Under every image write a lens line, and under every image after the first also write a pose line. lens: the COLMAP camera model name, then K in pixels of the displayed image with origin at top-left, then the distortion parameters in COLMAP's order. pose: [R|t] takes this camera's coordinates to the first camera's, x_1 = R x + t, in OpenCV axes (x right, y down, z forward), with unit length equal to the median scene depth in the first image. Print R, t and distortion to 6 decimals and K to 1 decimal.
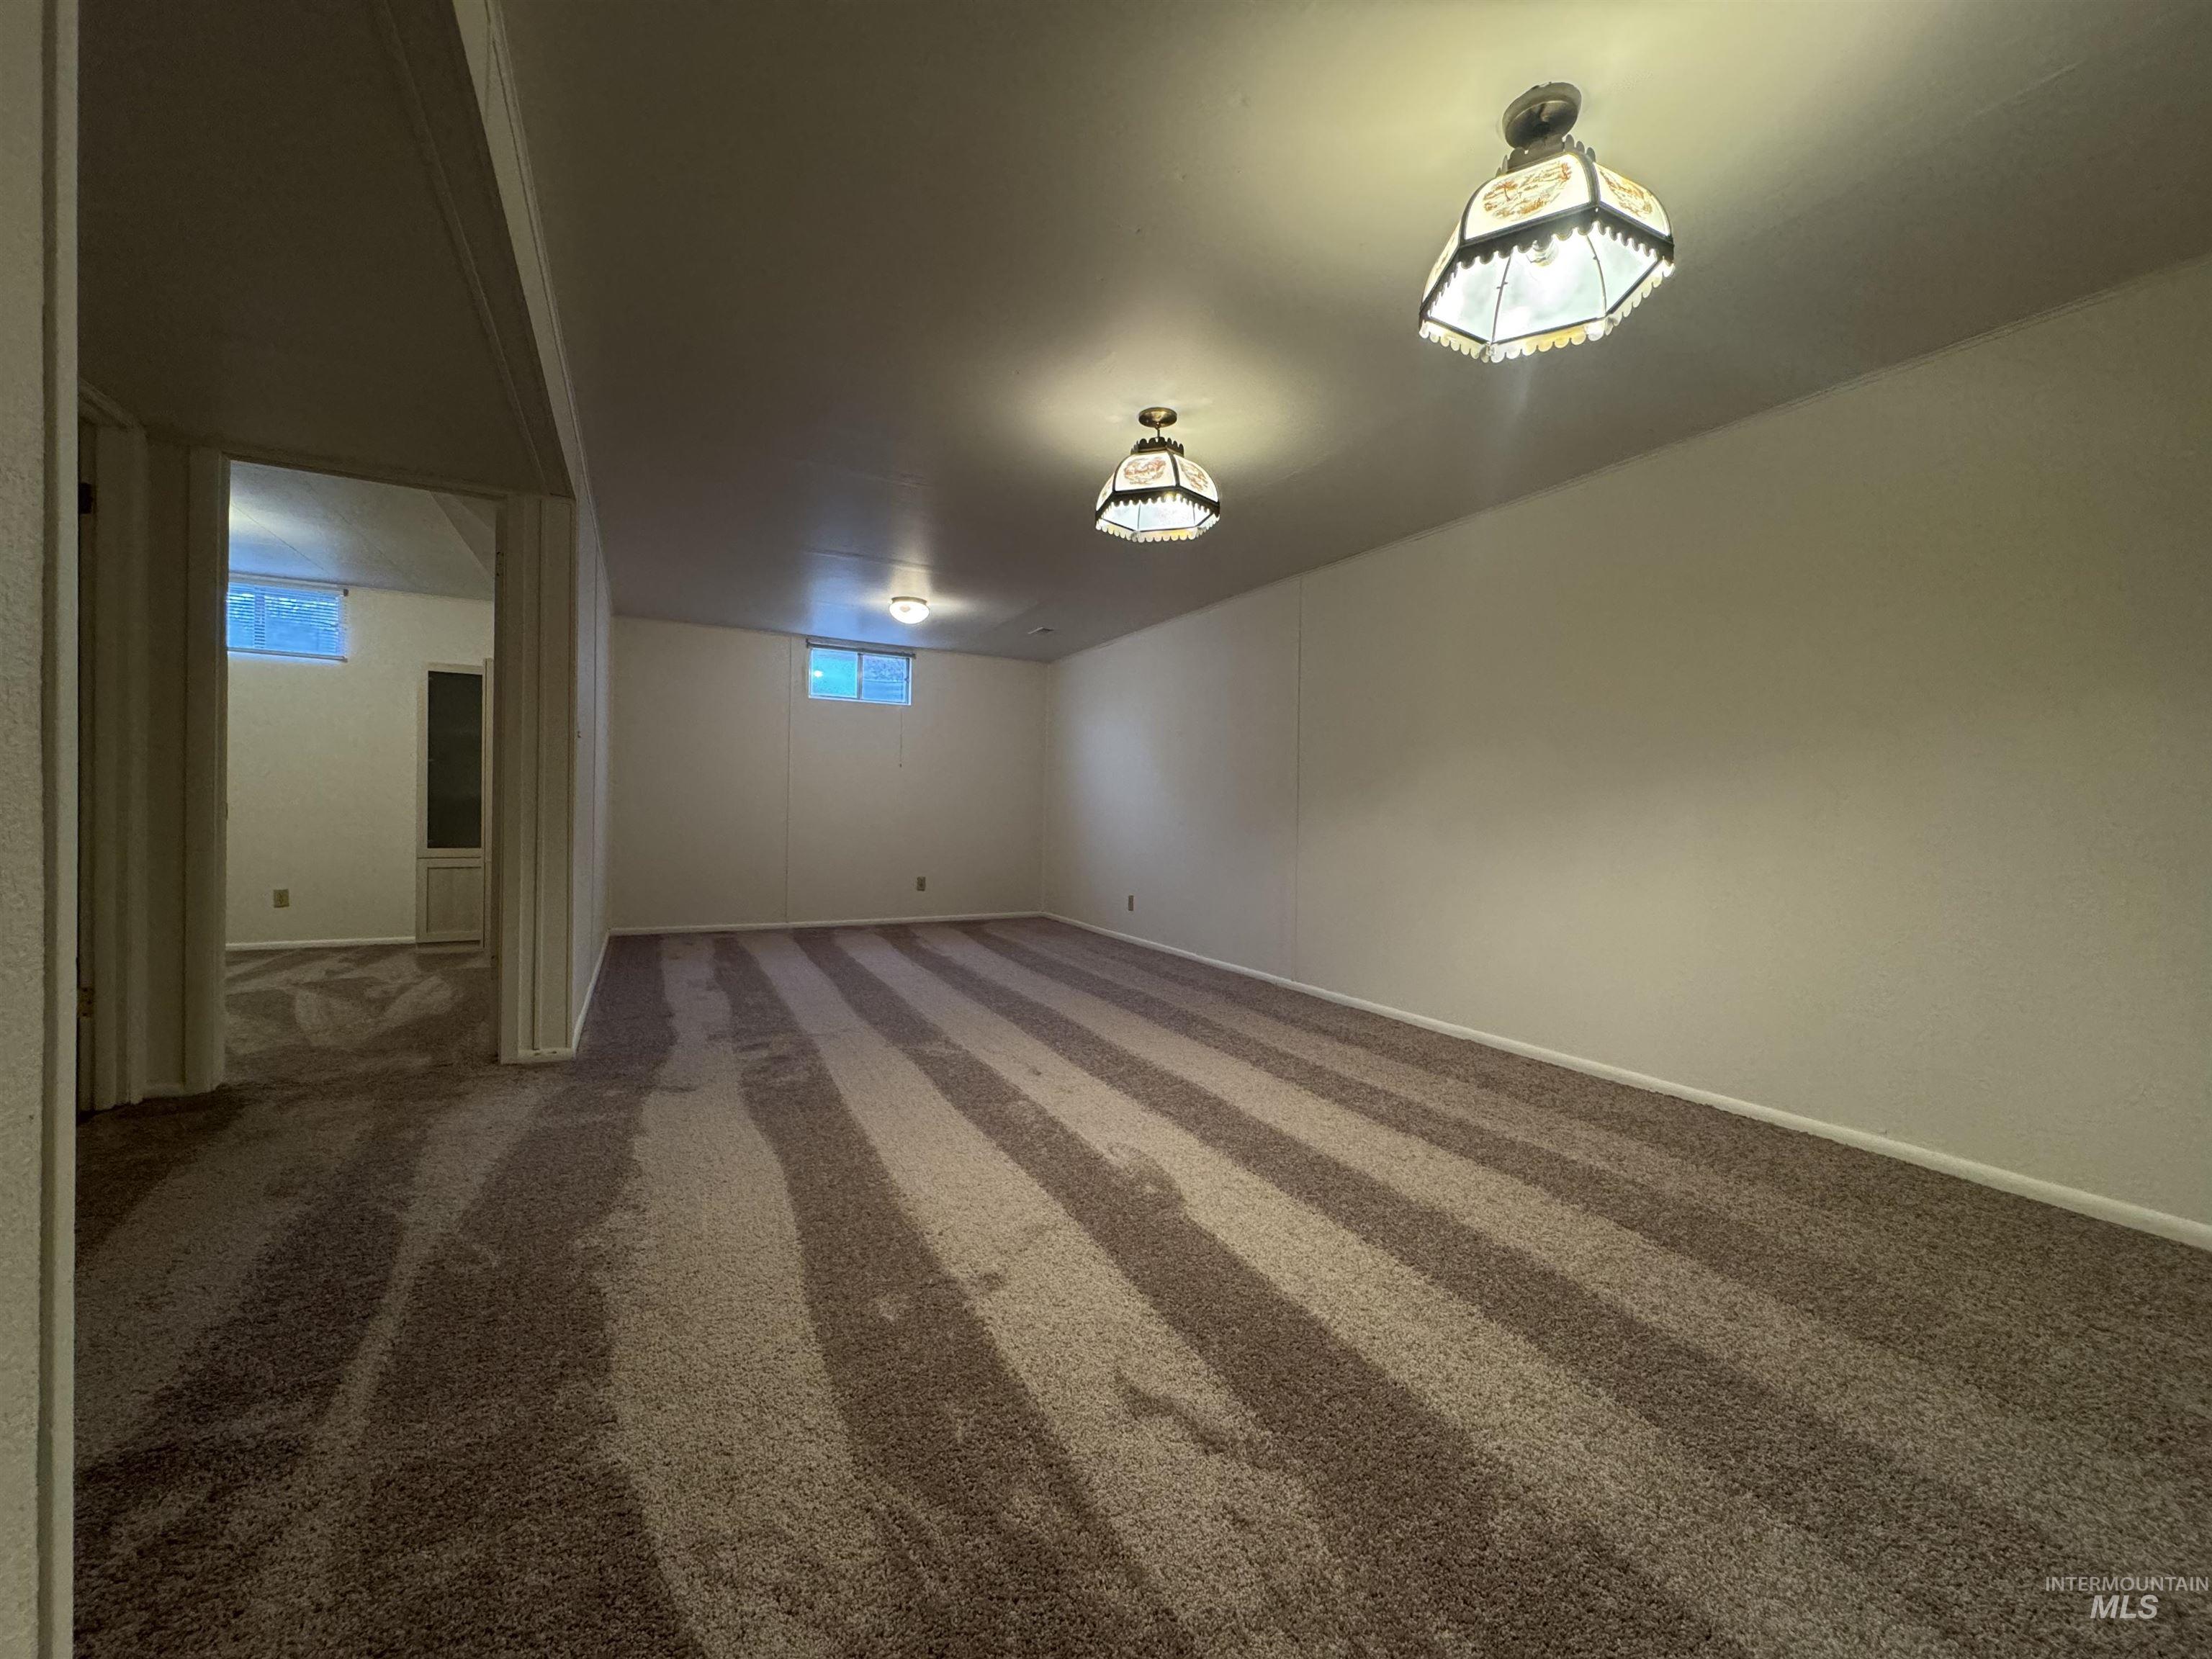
lens RADIAL K [[875.8, 0, 1111.0], [0, 875.8, 825.2], [0, 0, 1]] dist [-0.002477, 0.000211]
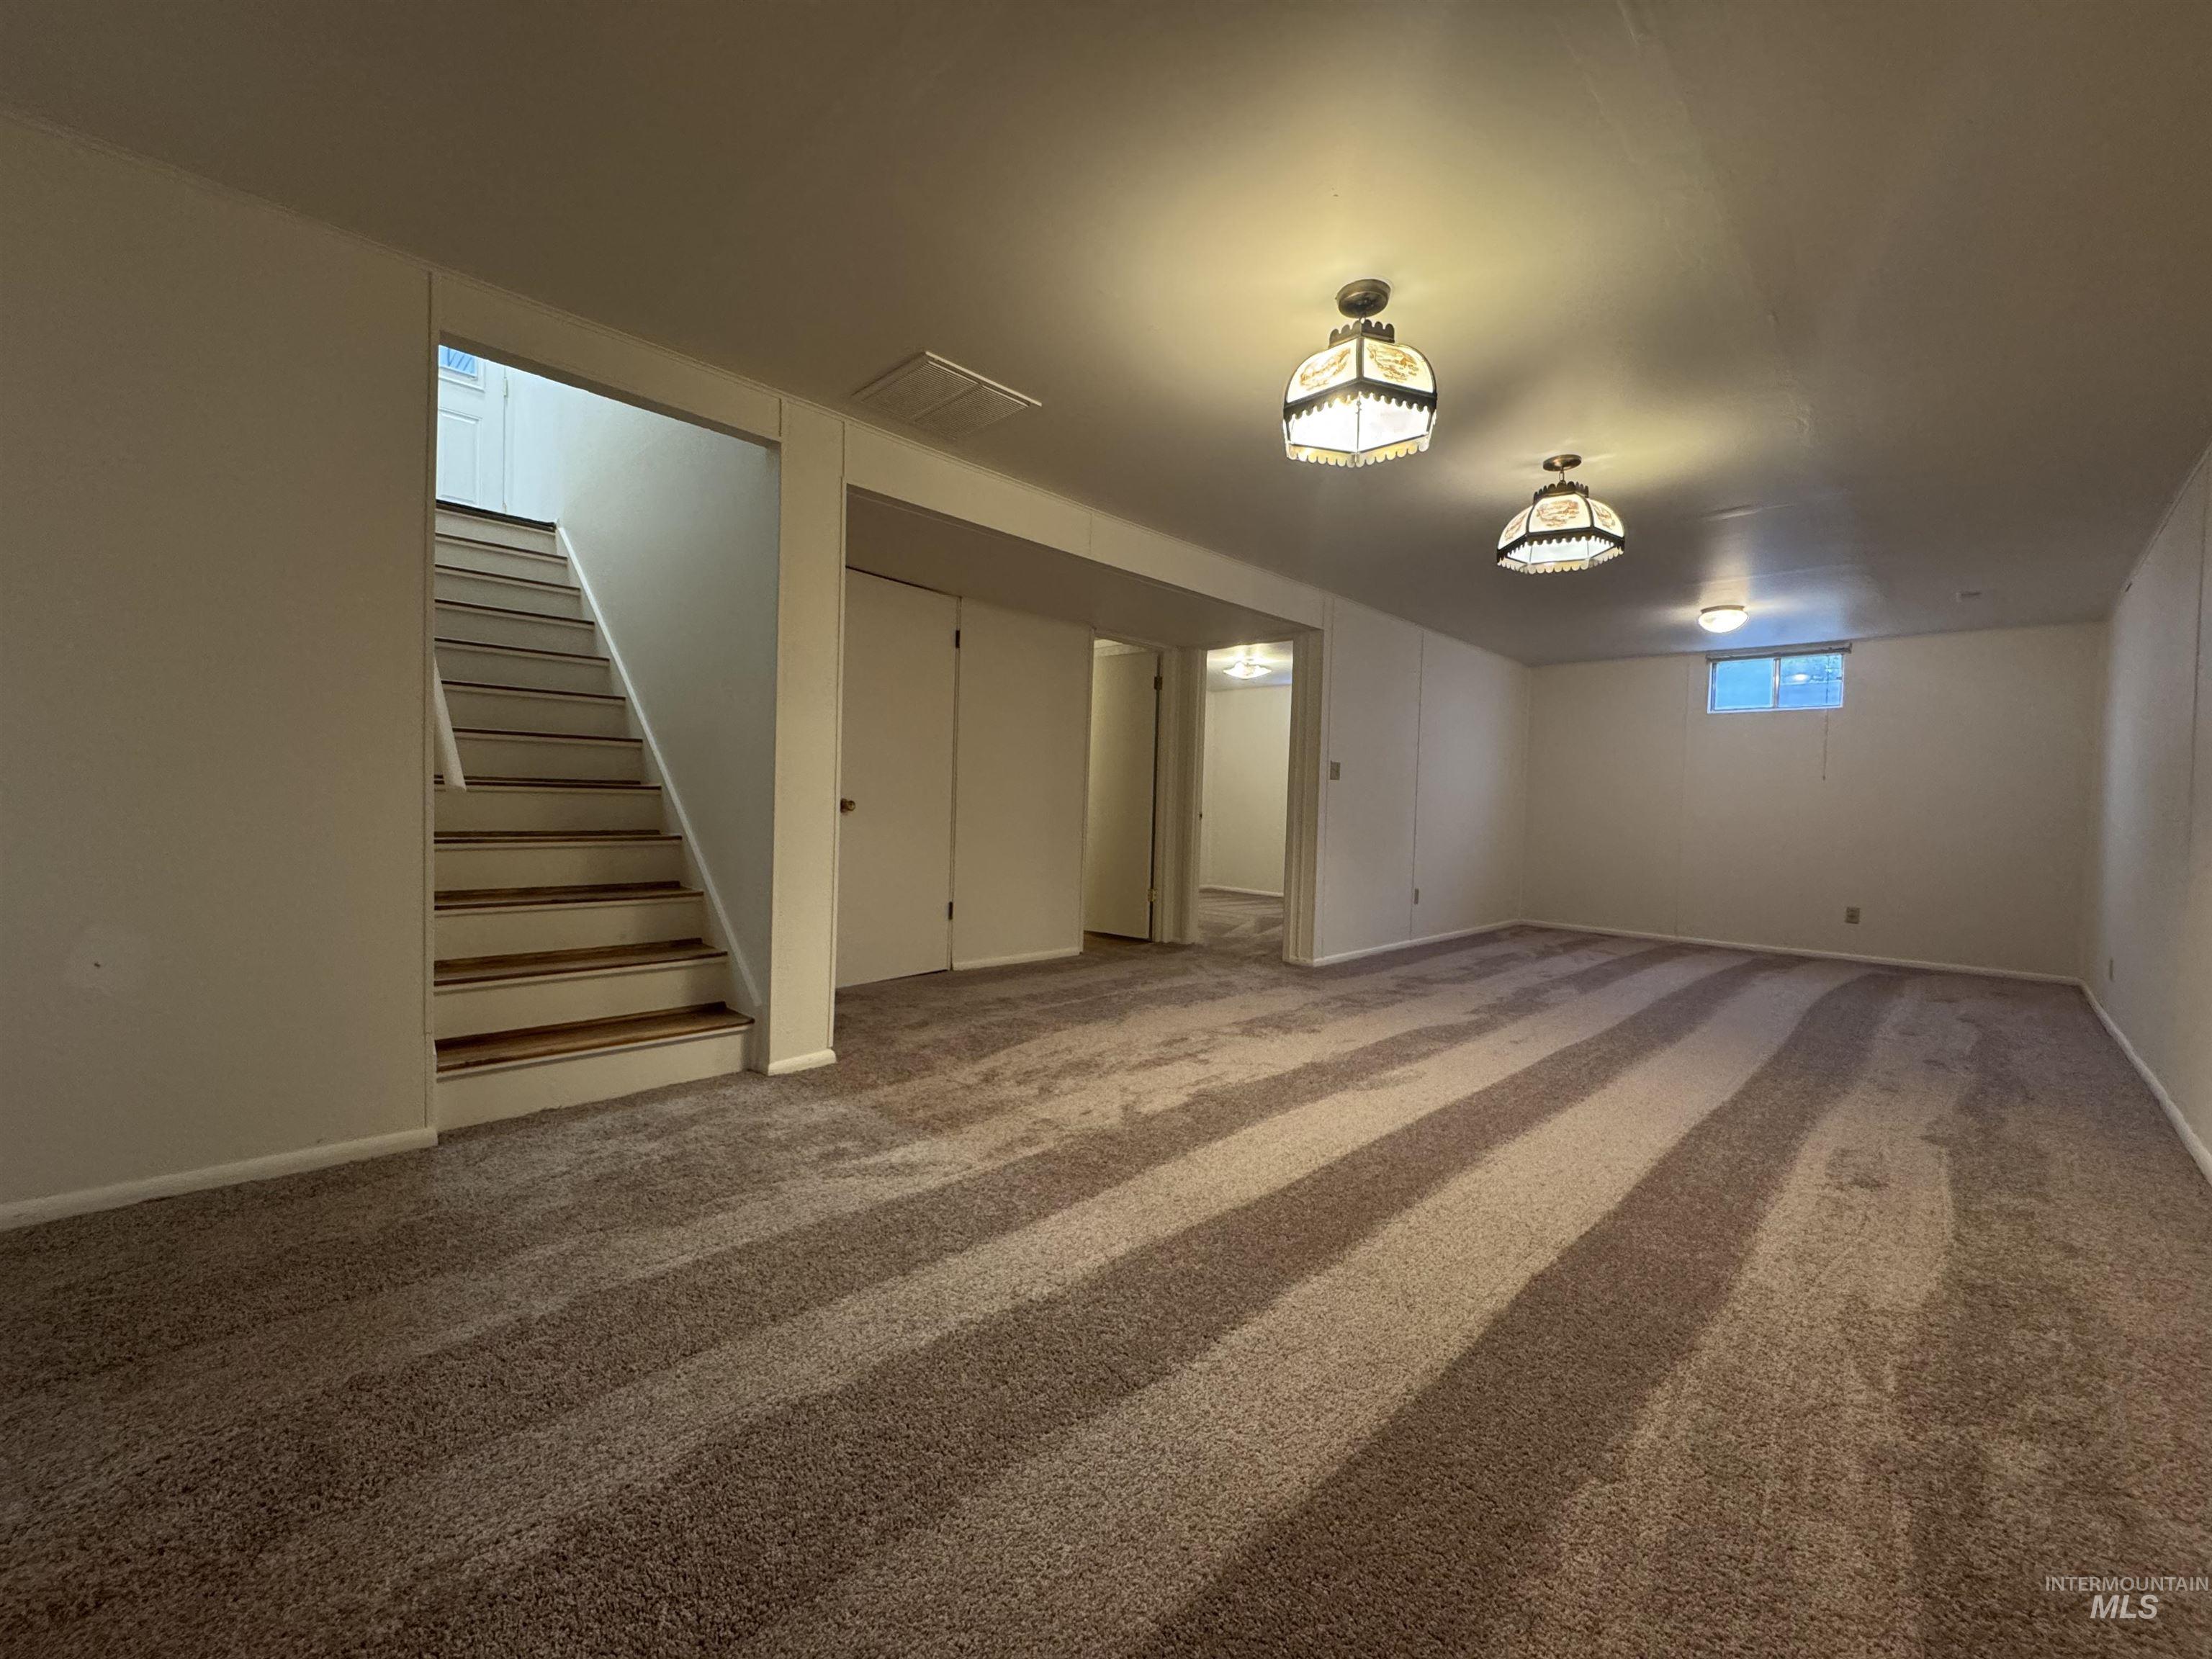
lens RADIAL K [[875.8, 0, 1115.2], [0, 875.8, 831.6], [0, 0, 1]] dist [-0.002477, 0.000211]
pose [[0.299551, 0.011820, -0.954007, 0.847405], [-0.037791, 0.999286, 0.000515, 0.026291], [0.953332, 0.035898, 0.299784, 0.142181]]
